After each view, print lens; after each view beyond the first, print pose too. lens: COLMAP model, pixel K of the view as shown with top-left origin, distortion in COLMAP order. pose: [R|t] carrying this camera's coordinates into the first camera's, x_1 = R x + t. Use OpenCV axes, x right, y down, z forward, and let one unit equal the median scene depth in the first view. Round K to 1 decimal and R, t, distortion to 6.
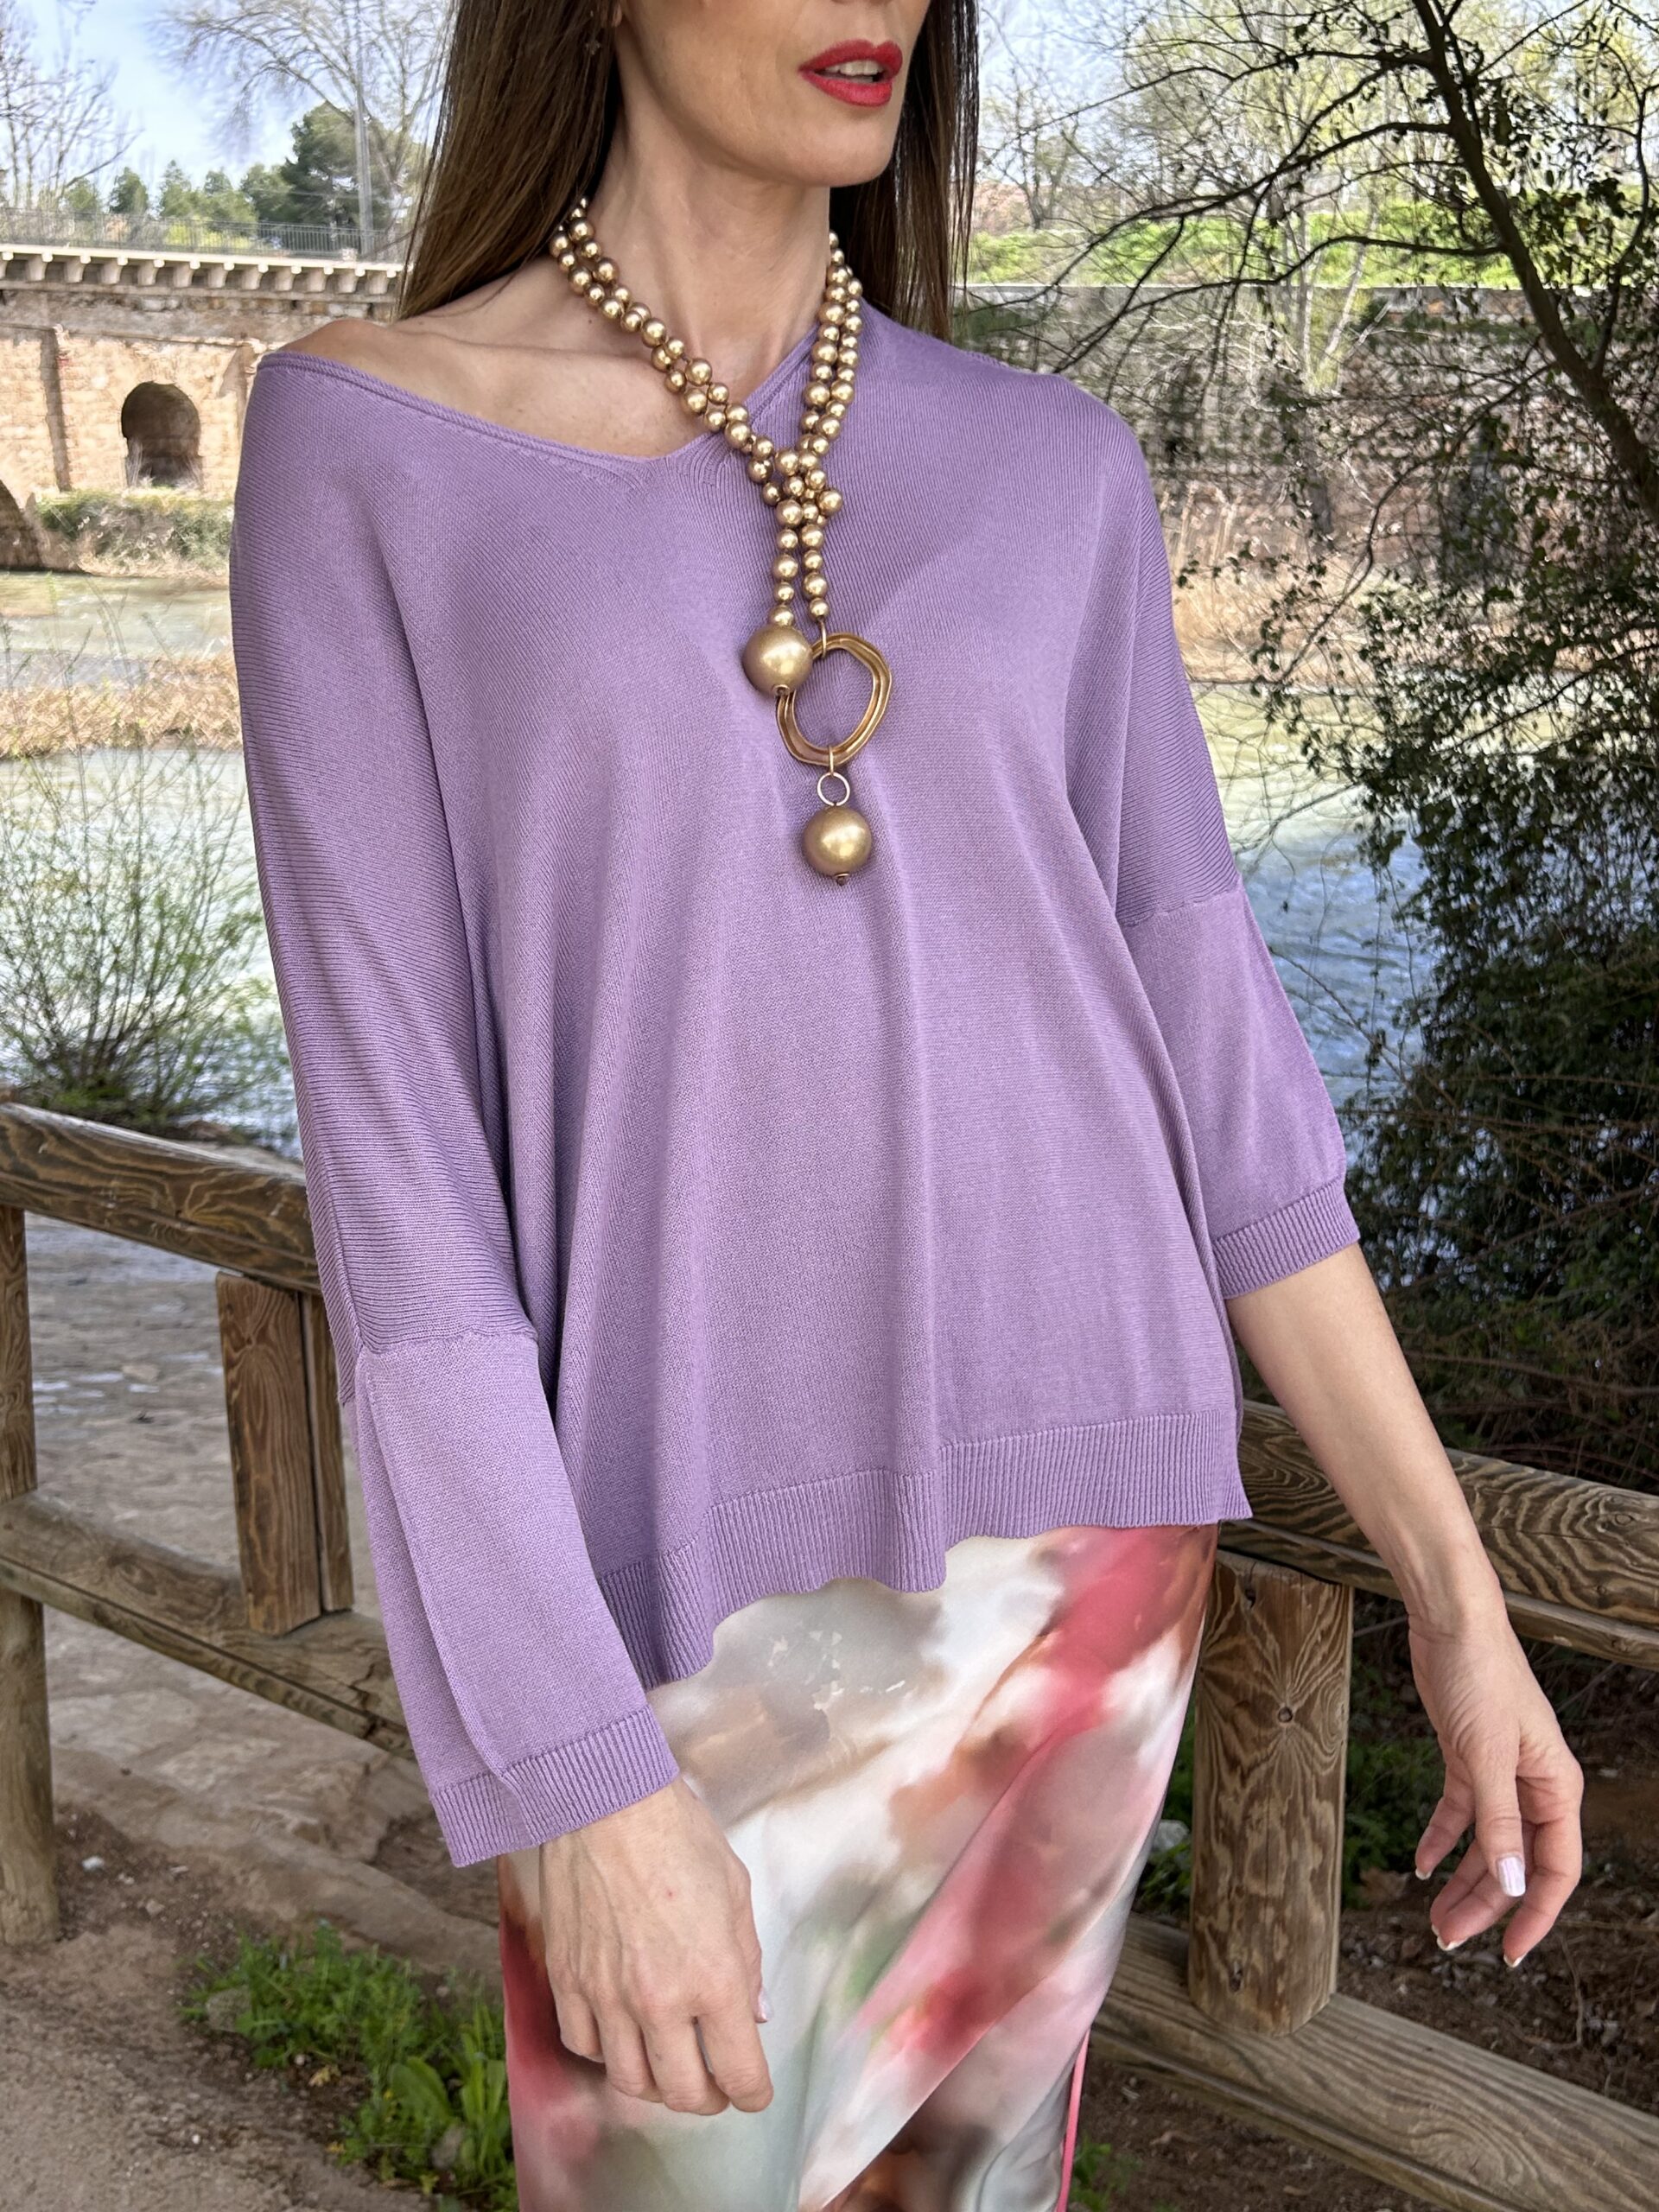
lens RADIAL K [[2316.1, 0, 802.0], [0, 2316.1, 1116.2], [0, 0, 1]] dist [0.052887, 0.000000]
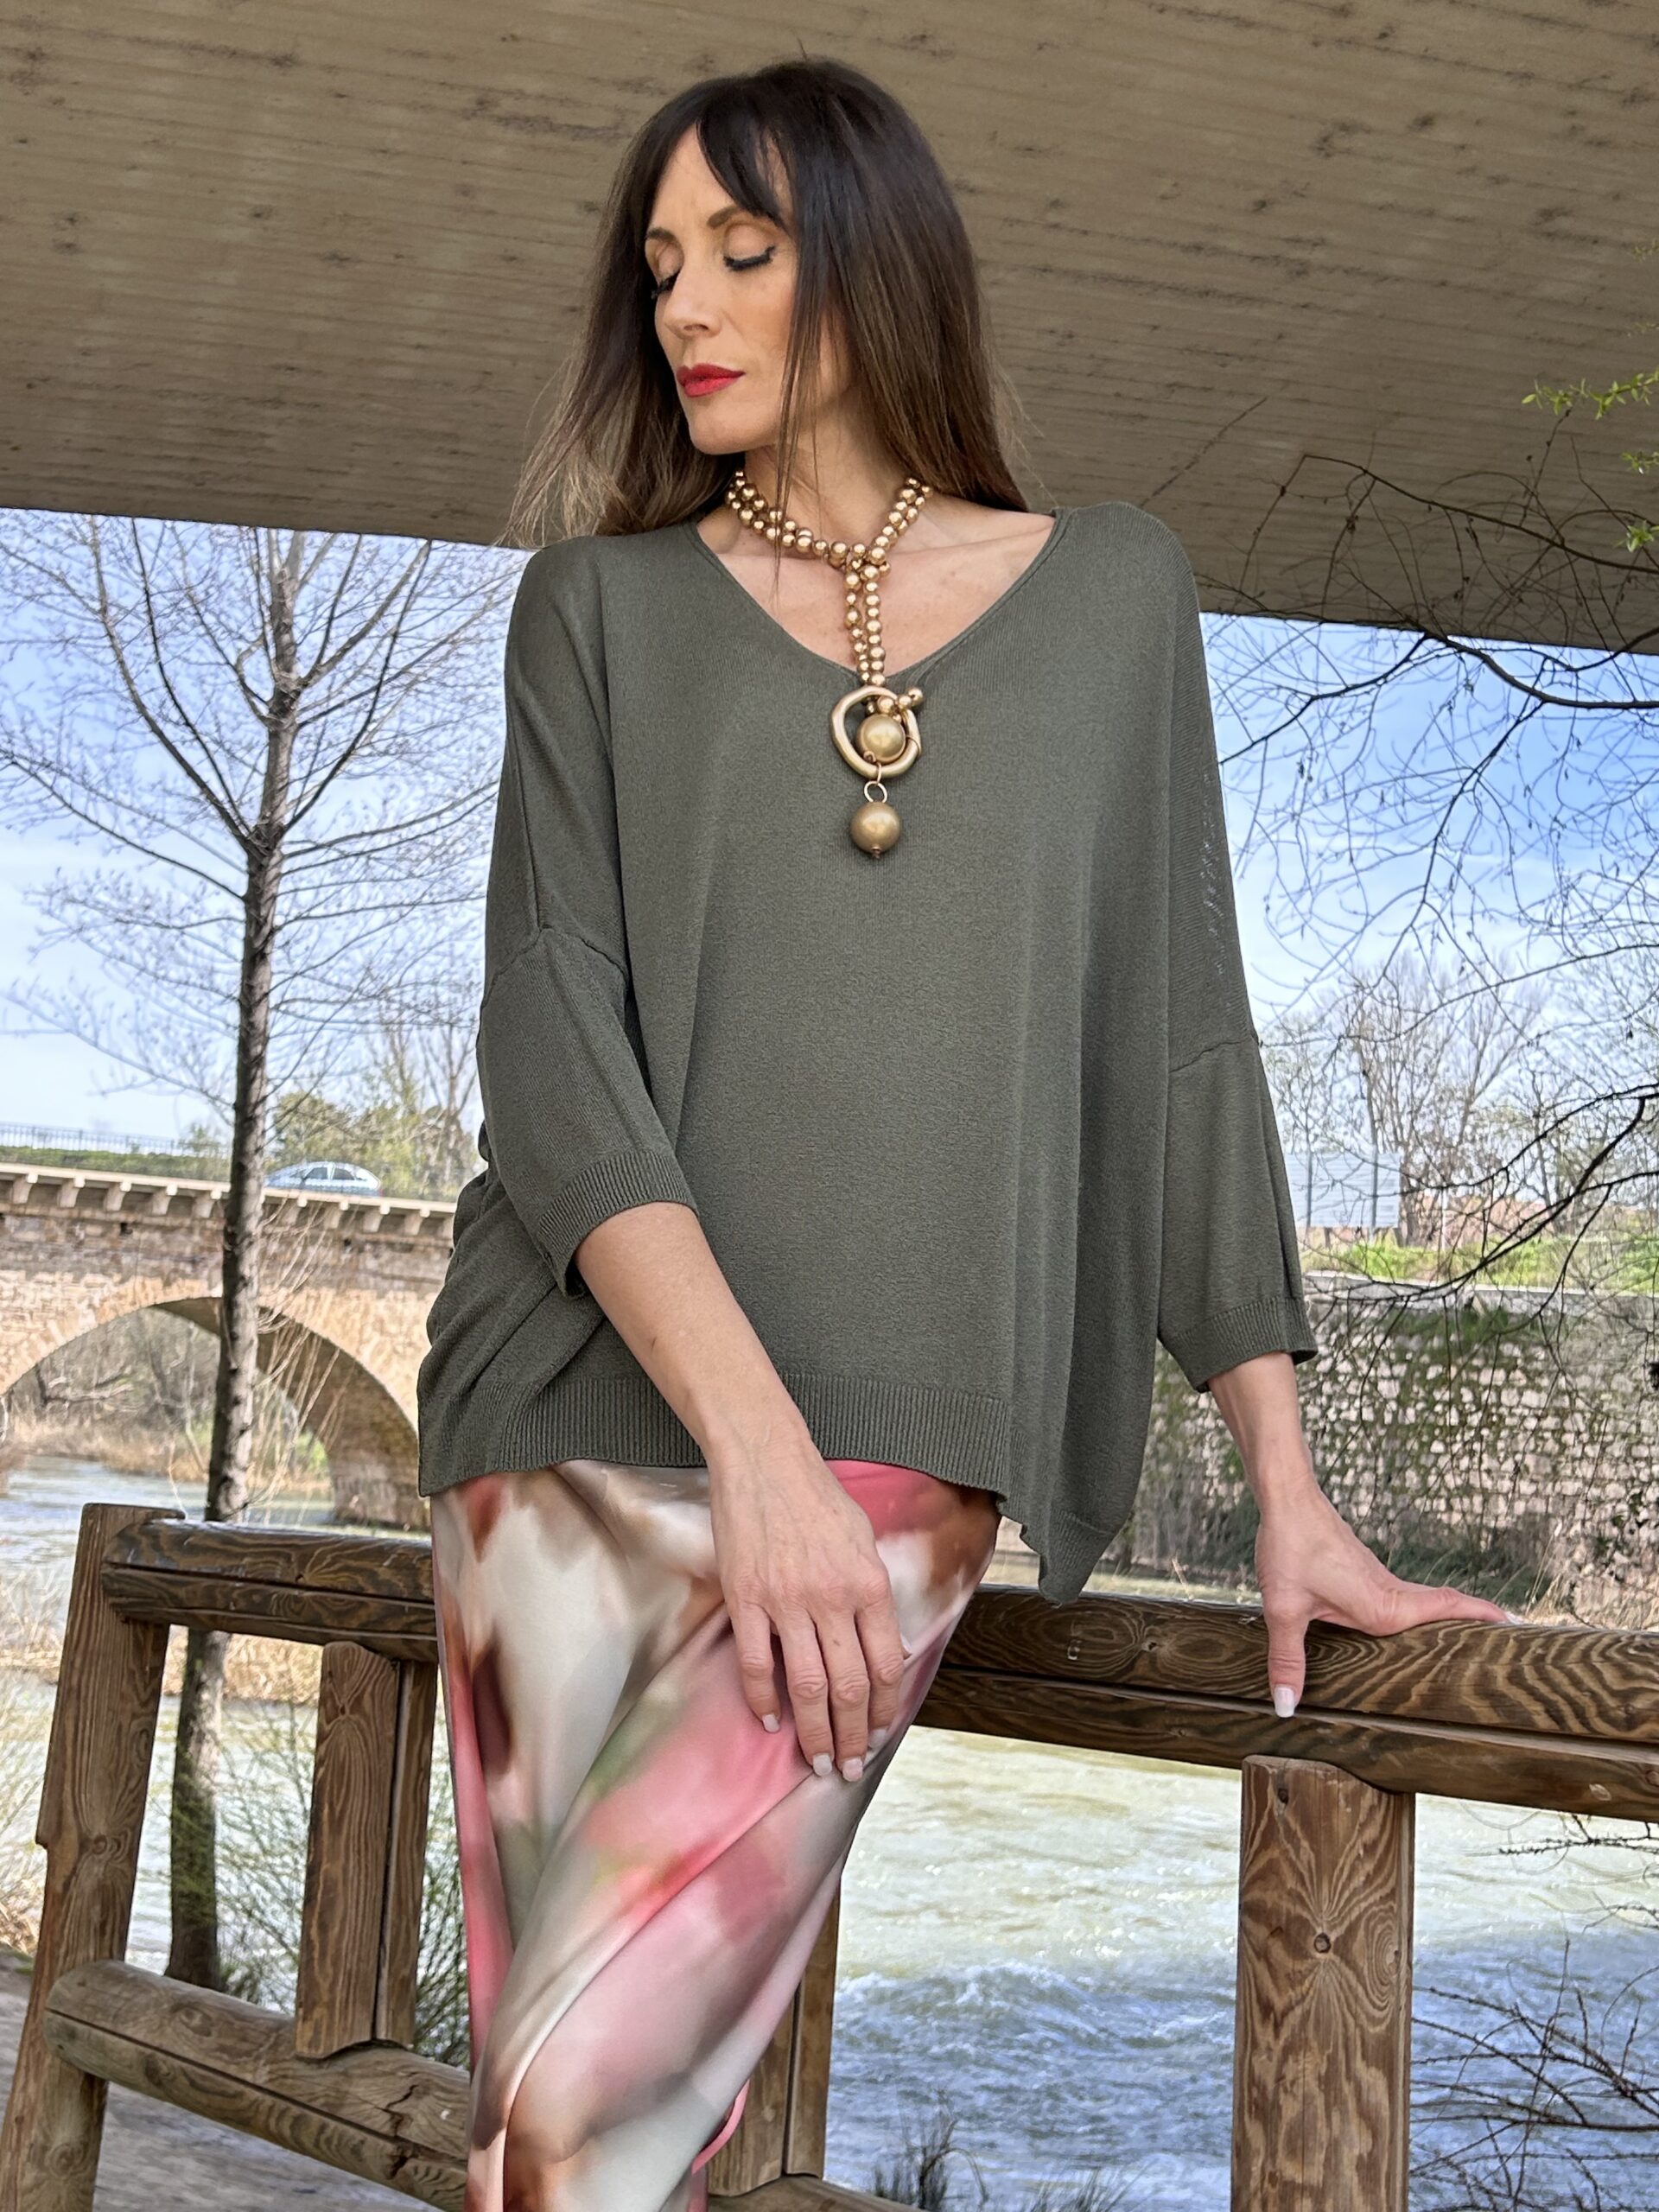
lens RADIAL K [[2659.7, 0, 789.9], [0, 2659.7, 1159.8], [0, 0, 1]] dist [0.078856, 0.000000]
pose [[0.981804, 0.039005, -0.185847, 0.188314], [-0.105888, 0.924852, -0.365290, 0.377344], [0.157633, 0.378322, 0.912154, -0.067006]]
